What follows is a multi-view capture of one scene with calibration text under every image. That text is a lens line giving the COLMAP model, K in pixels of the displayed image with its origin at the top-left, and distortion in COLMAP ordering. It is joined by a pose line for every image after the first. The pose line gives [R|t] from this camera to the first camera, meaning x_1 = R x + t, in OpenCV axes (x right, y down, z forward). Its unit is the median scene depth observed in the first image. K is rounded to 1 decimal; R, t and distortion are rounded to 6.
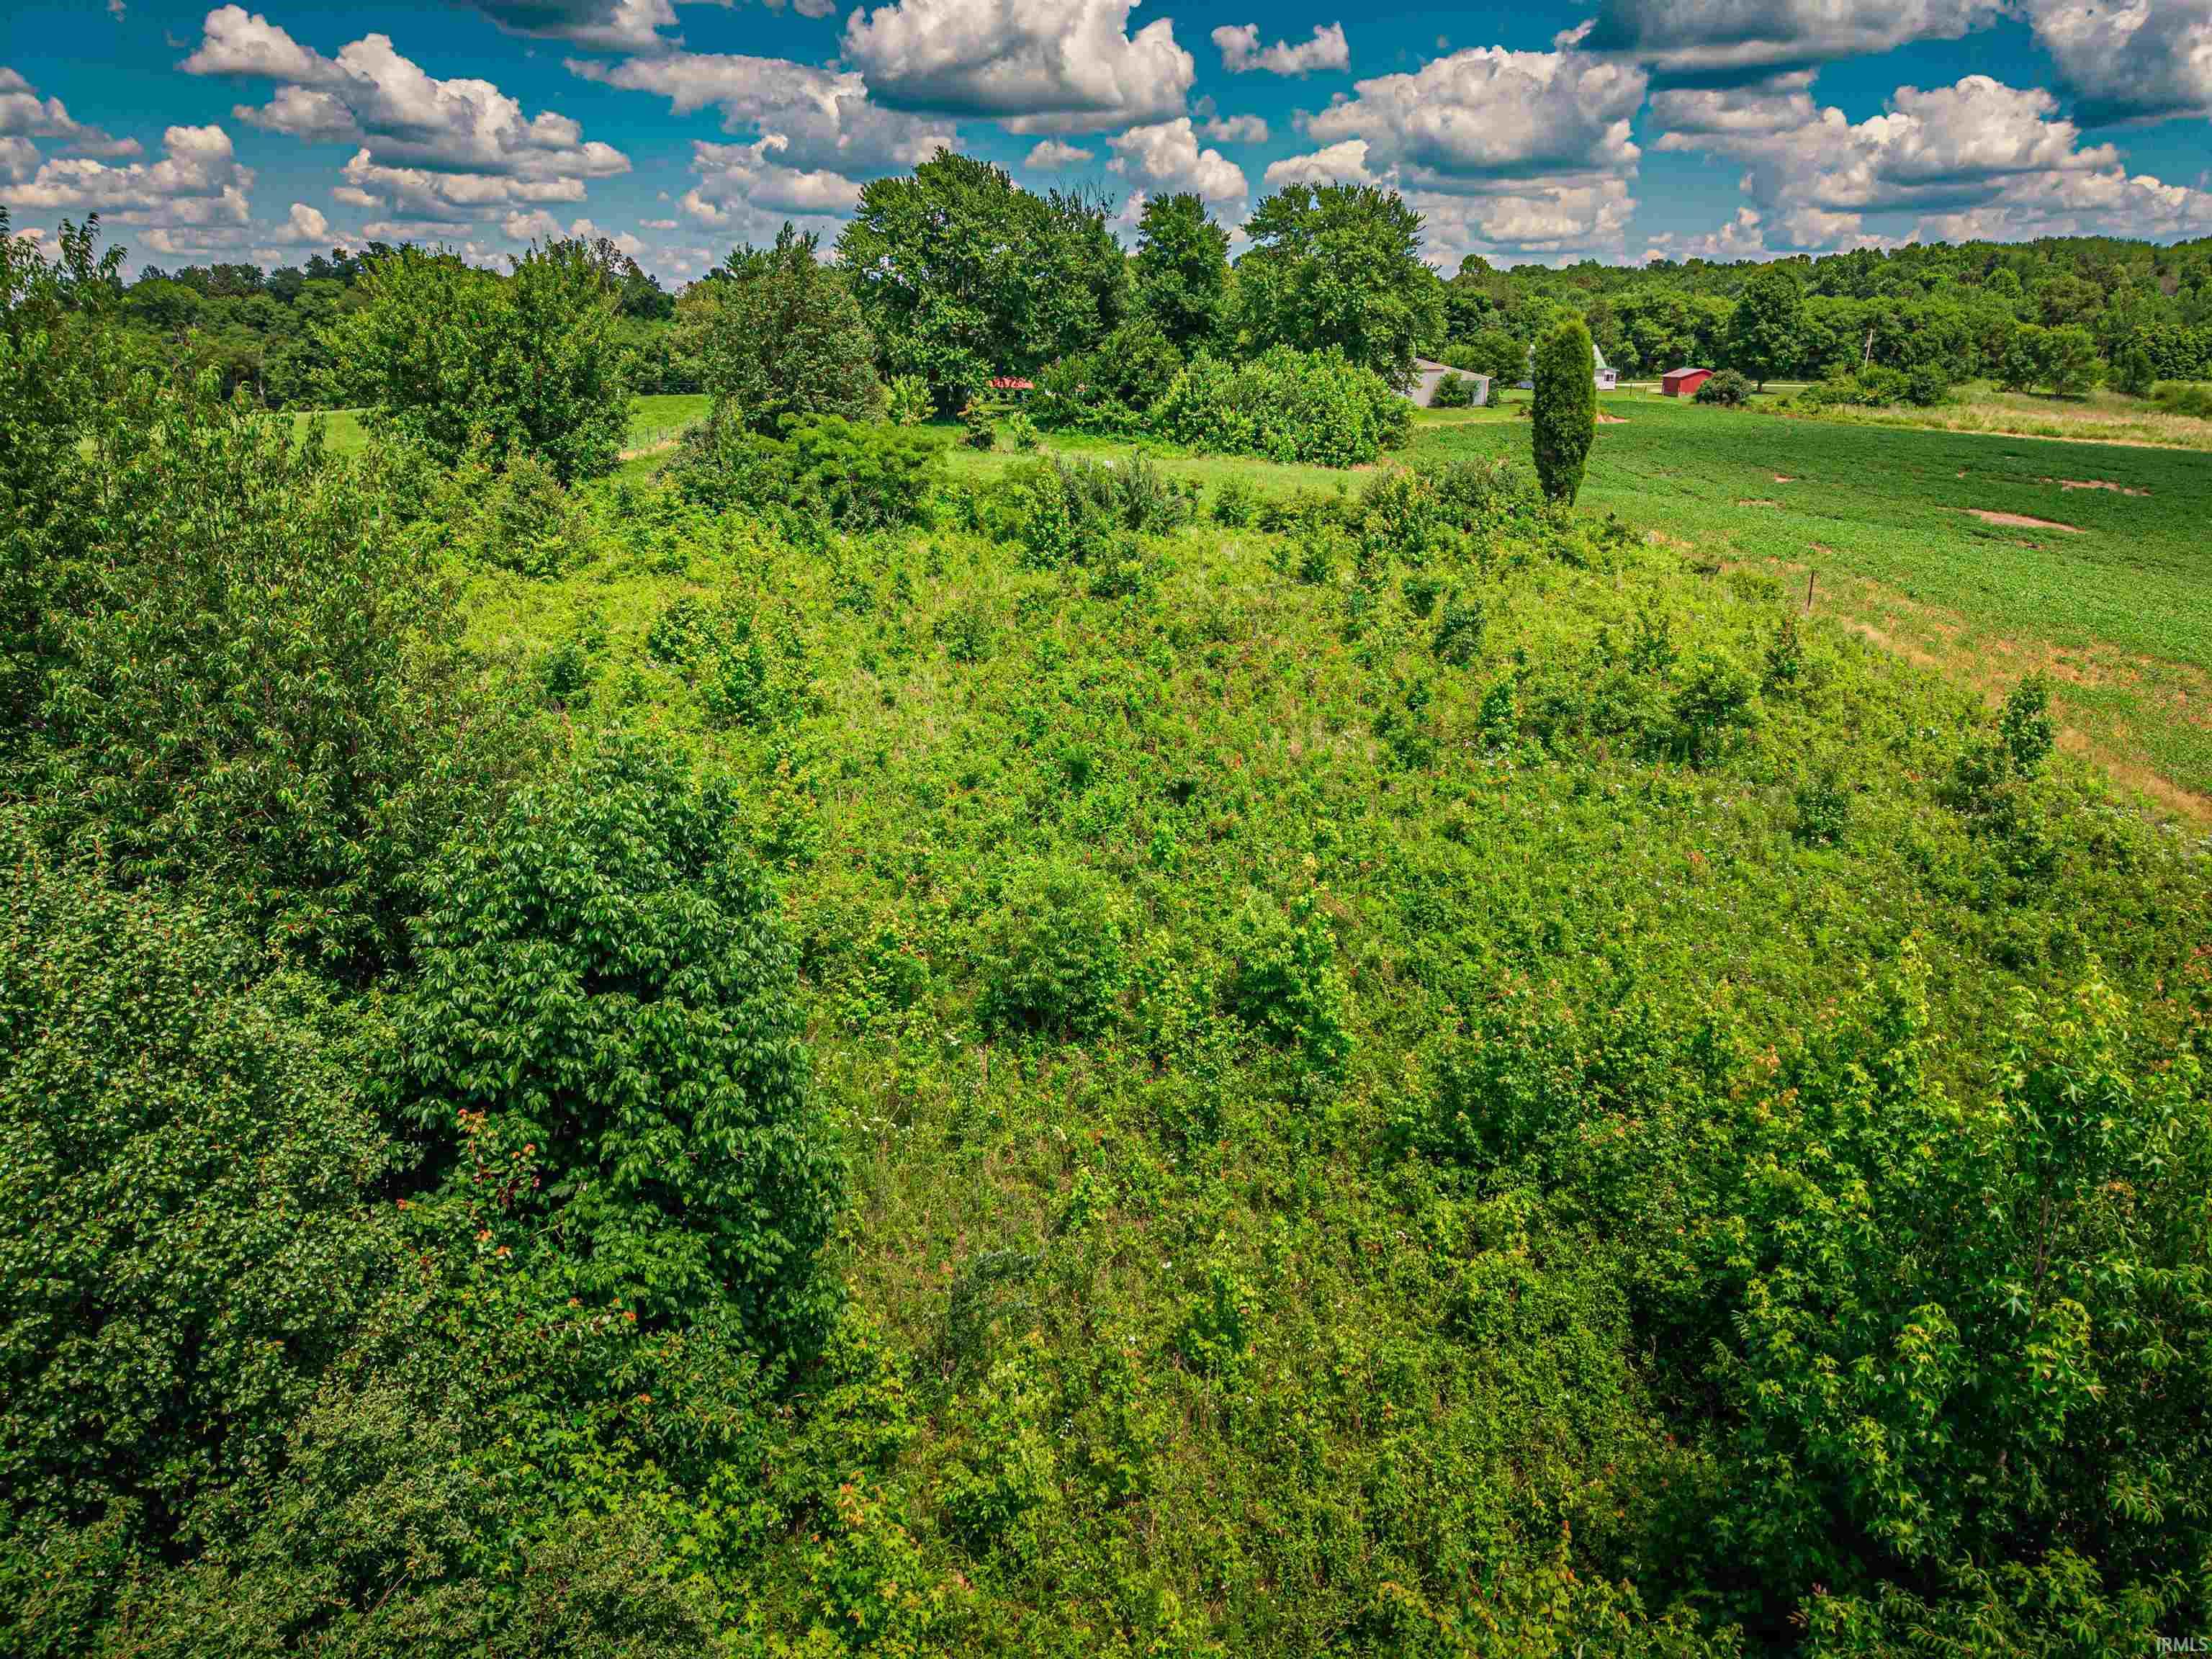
lens RADIAL K [[1526.6, 0, 1106.2], [0, 1526.6, 829.5], [0, 0, 1]] dist [0.012704, -0.006933]
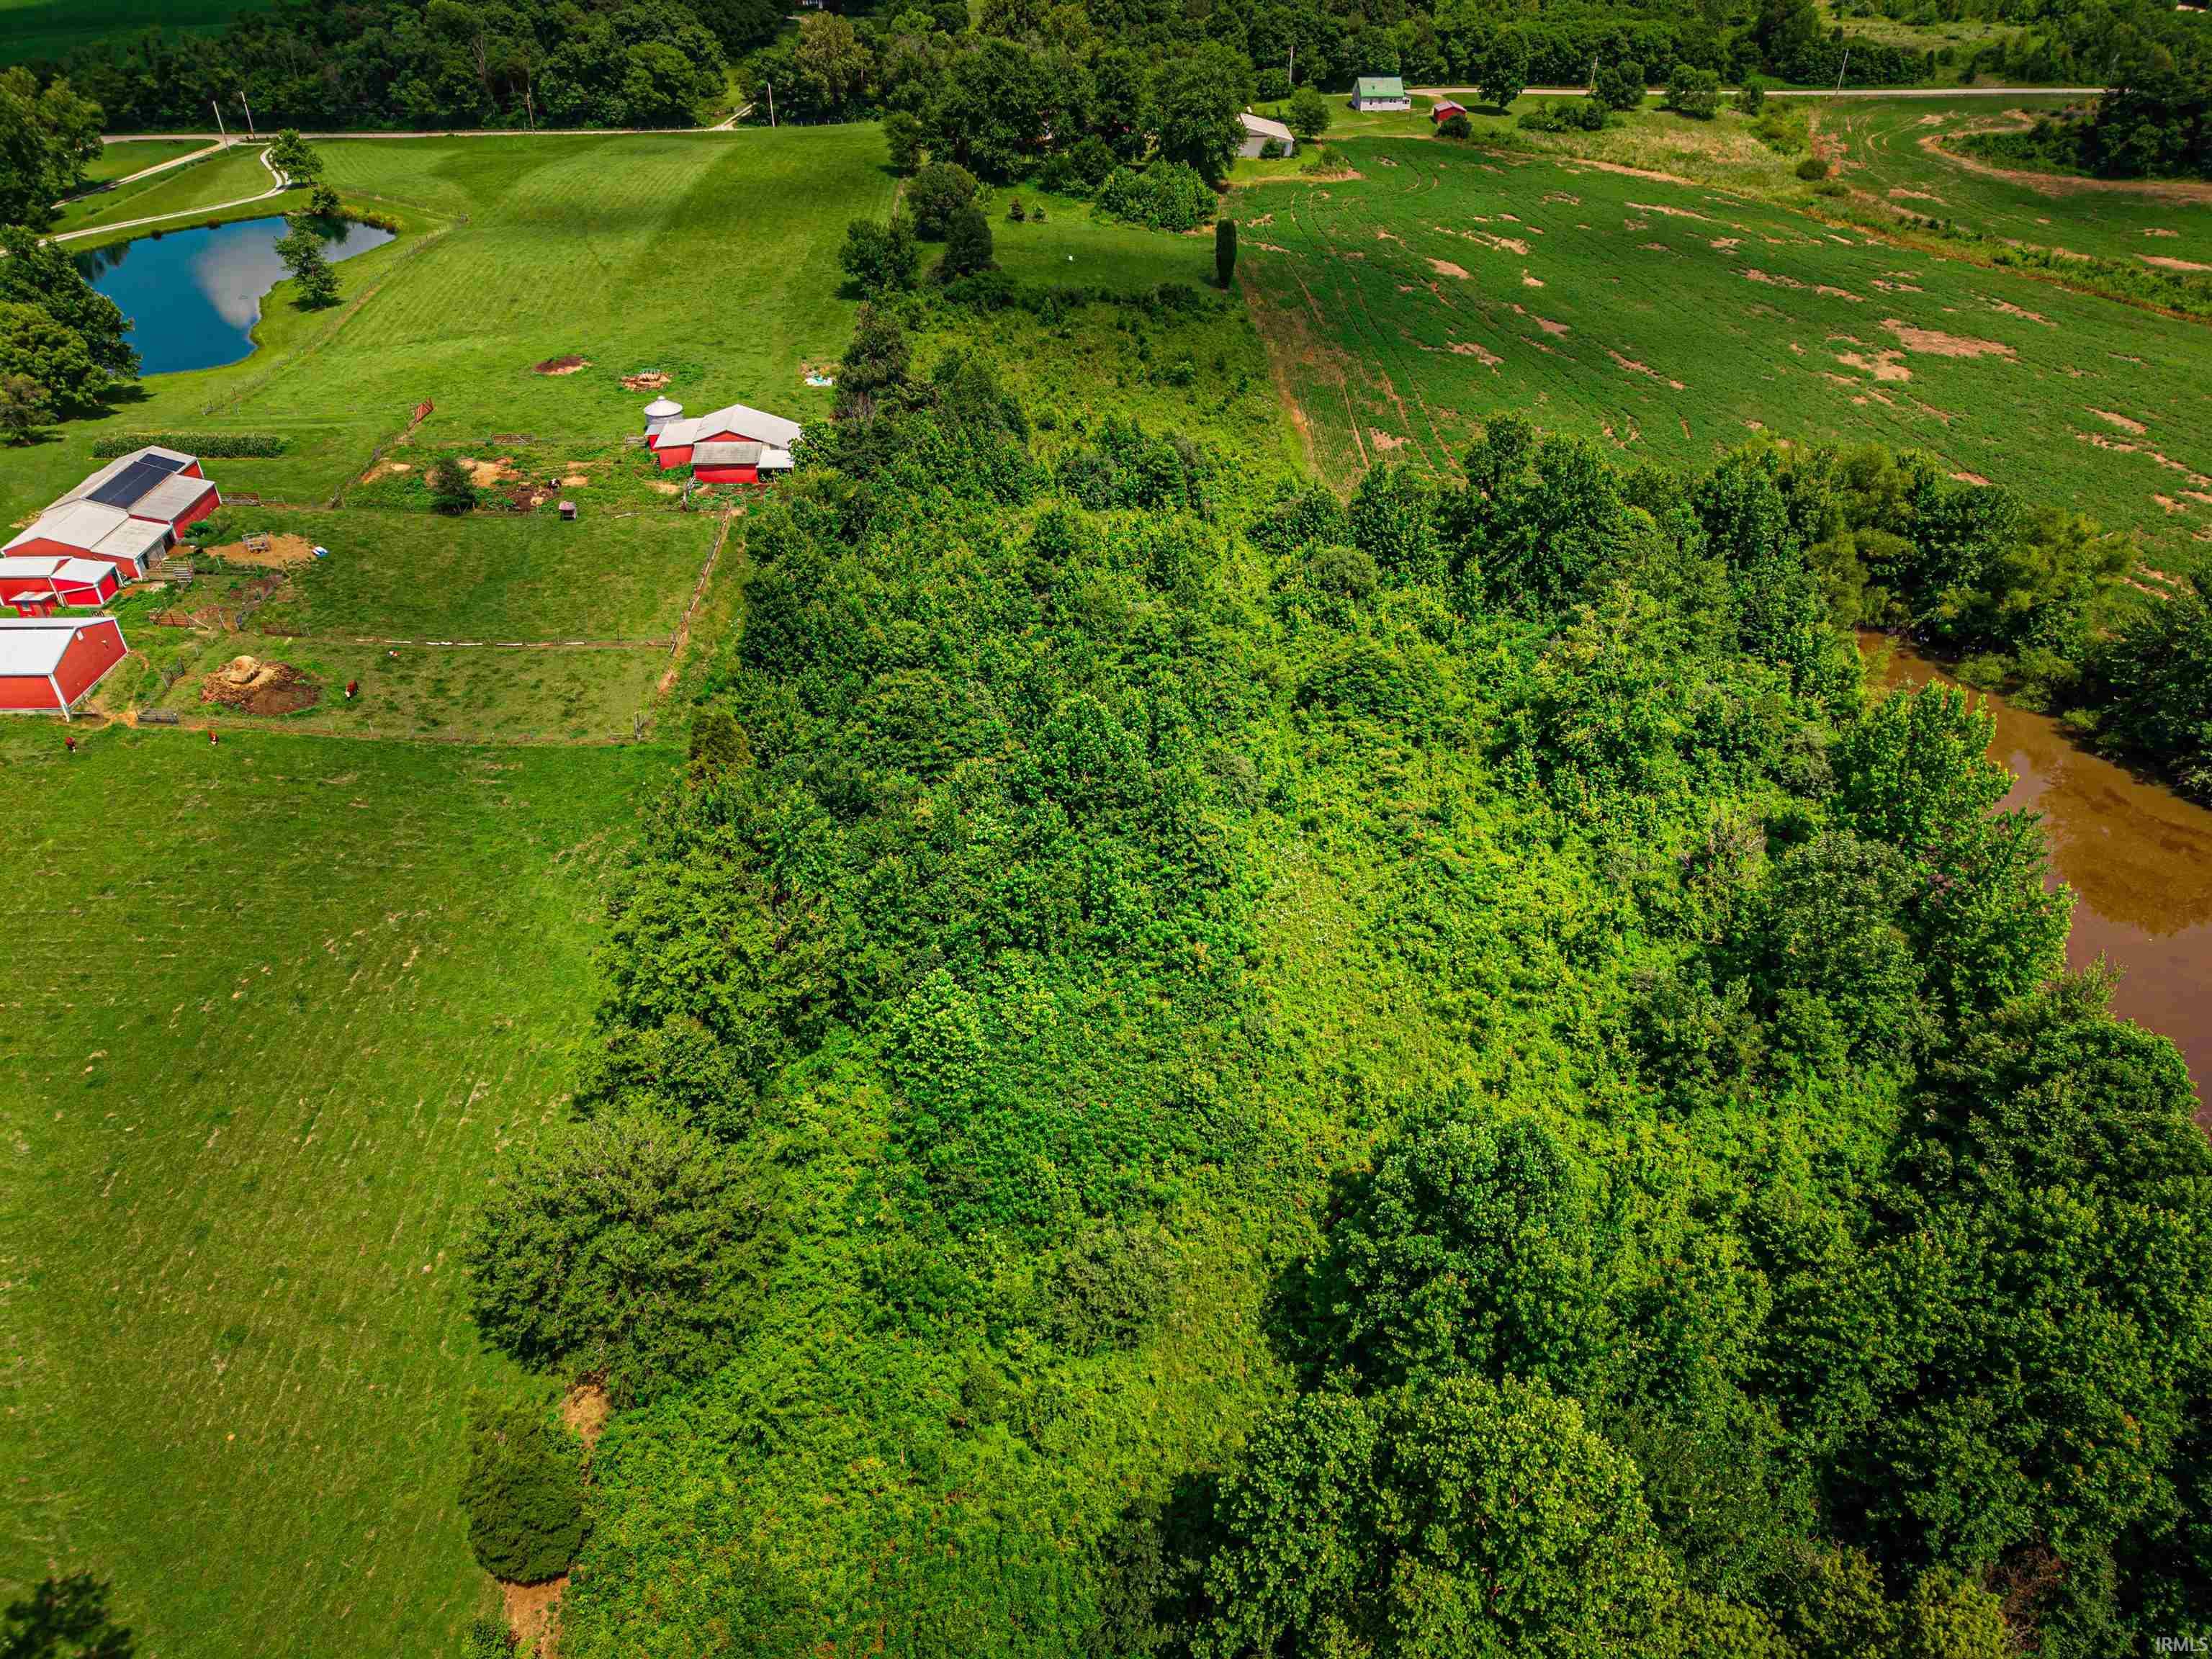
lens RADIAL K [[1526.6, 0, 1107.0], [0, 1526.6, 830.7], [0, 0, 1]] dist [0.012704, -0.006933]
pose [[0.999969, 0.007654, -0.001925, 0.050351], [-0.006841, 0.962258, 0.272052, -0.000857], [0.003935, -0.272031, 0.962281, -1.196386]]
